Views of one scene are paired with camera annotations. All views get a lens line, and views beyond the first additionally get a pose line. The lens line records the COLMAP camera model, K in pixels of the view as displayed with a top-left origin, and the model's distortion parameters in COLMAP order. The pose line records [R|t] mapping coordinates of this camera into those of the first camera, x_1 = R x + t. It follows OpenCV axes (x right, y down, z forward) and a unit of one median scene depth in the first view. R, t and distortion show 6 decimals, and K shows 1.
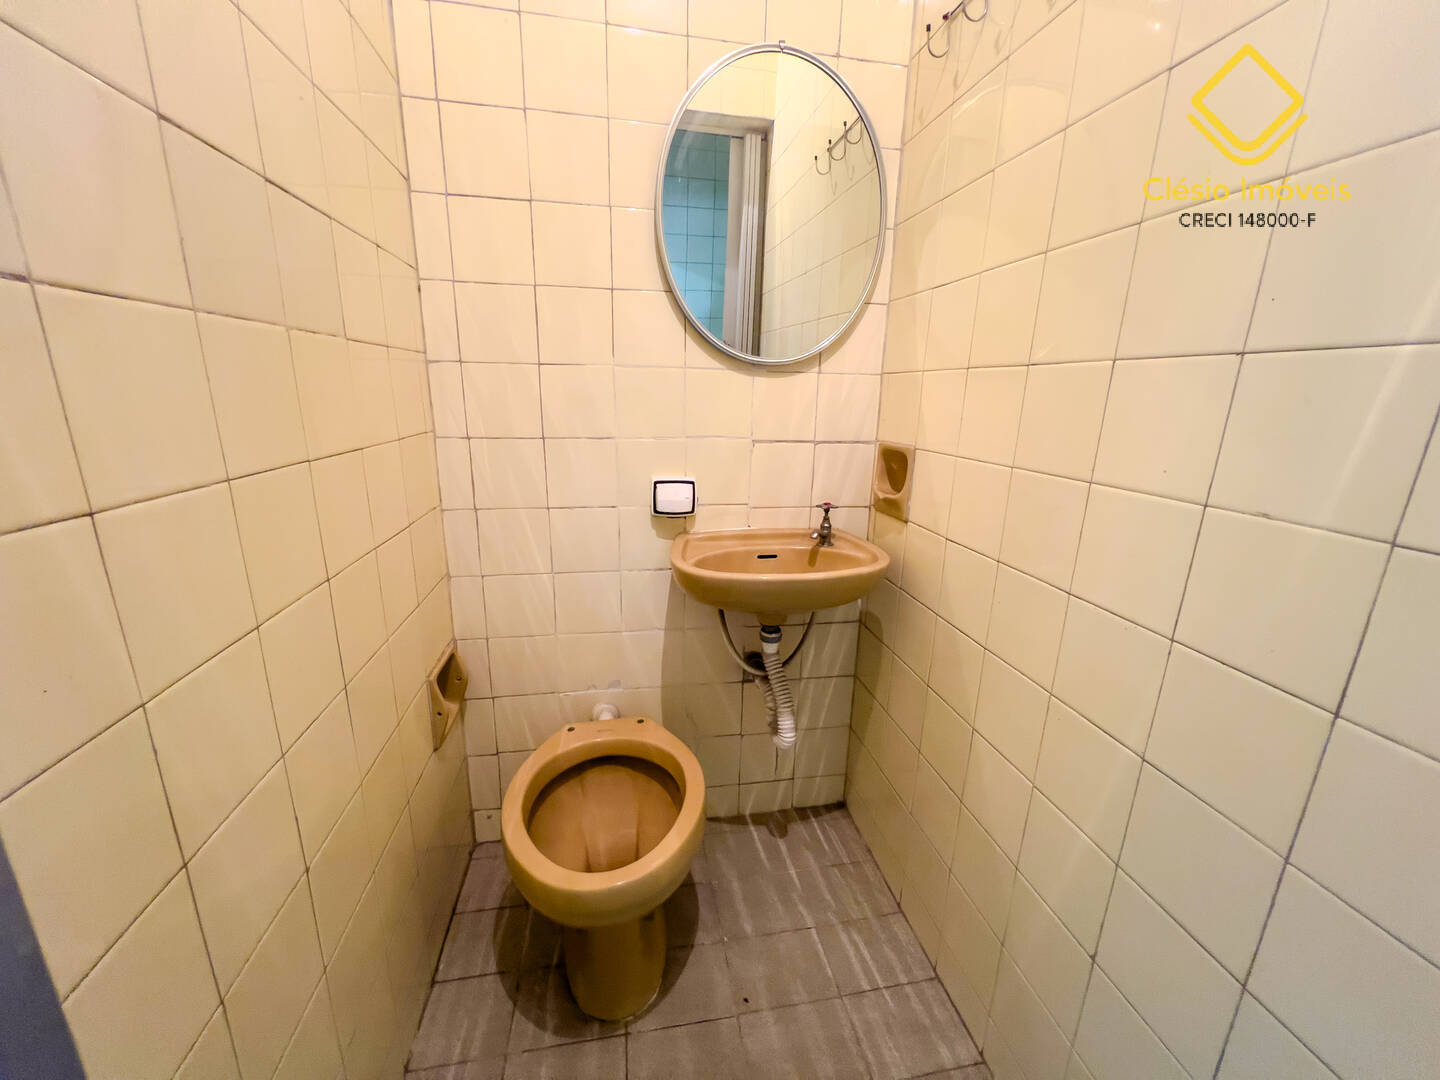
lens RADIAL K [[574.7, 0, 721.8], [0, 574.7, 540.8], [0, 0, 1]] dist [-0.001079, 0.000048]
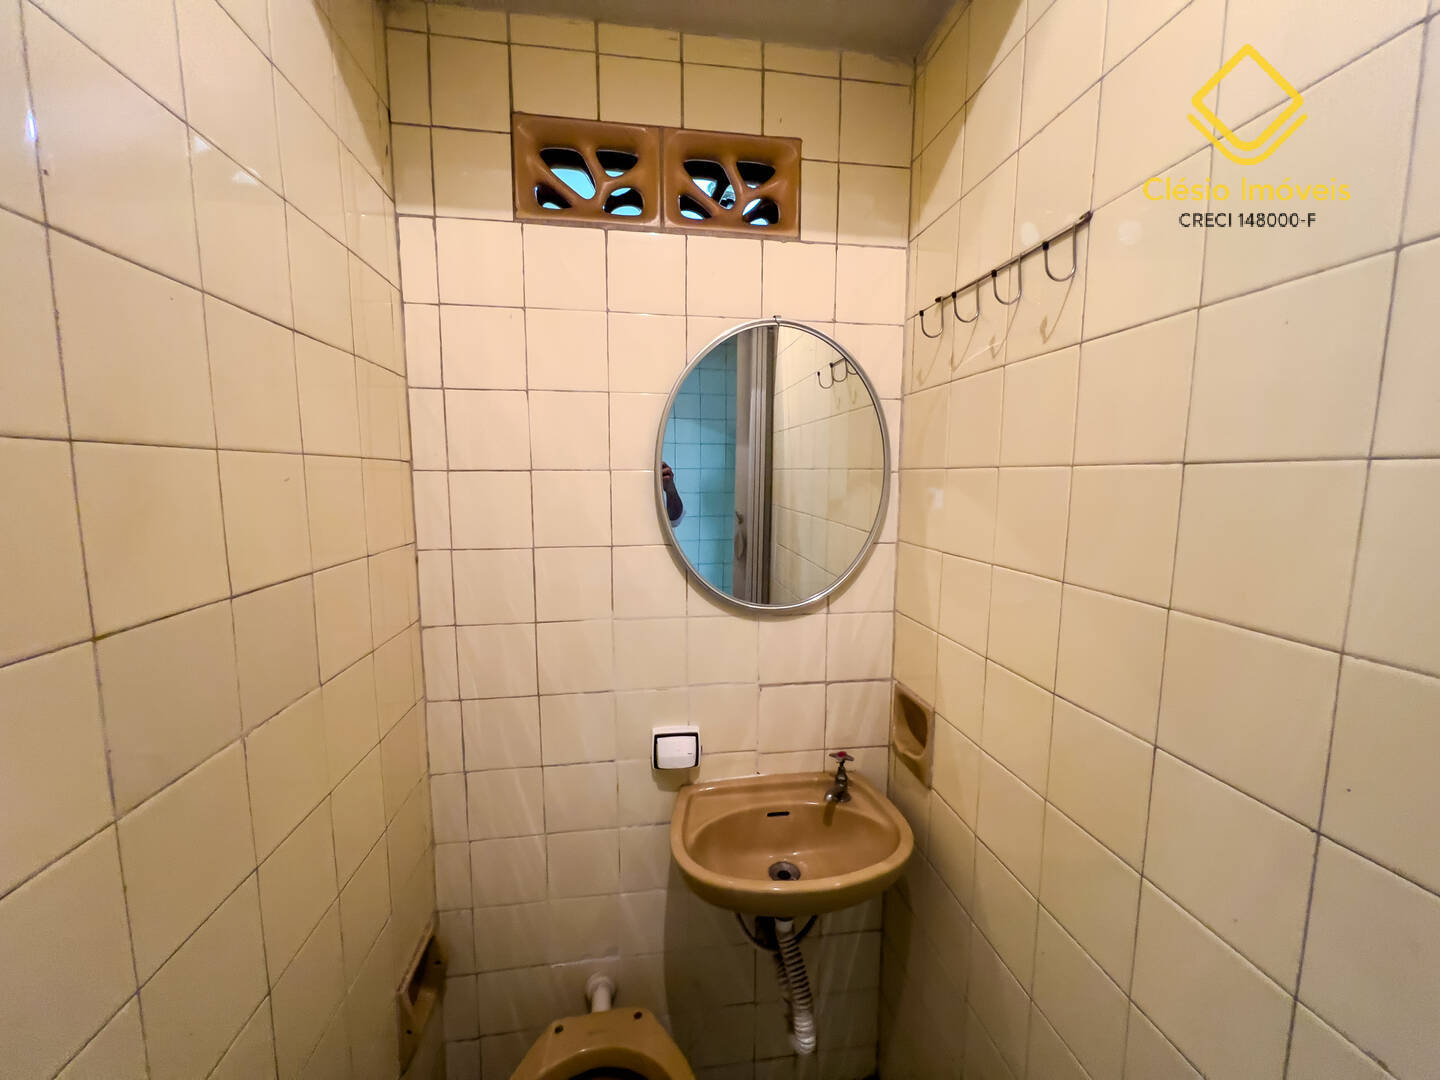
lens RADIAL K [[574.7, 0, 721.6], [0, 574.7, 542.0], [0, 0, 1]] dist [-0.001079, 0.000048]
pose [[0.999167, -0.015427, -0.037789, 0.031636], [0.009924, 0.989861, -0.141694, -0.281414], [0.039592, 0.141201, 0.989189, 0.032162]]
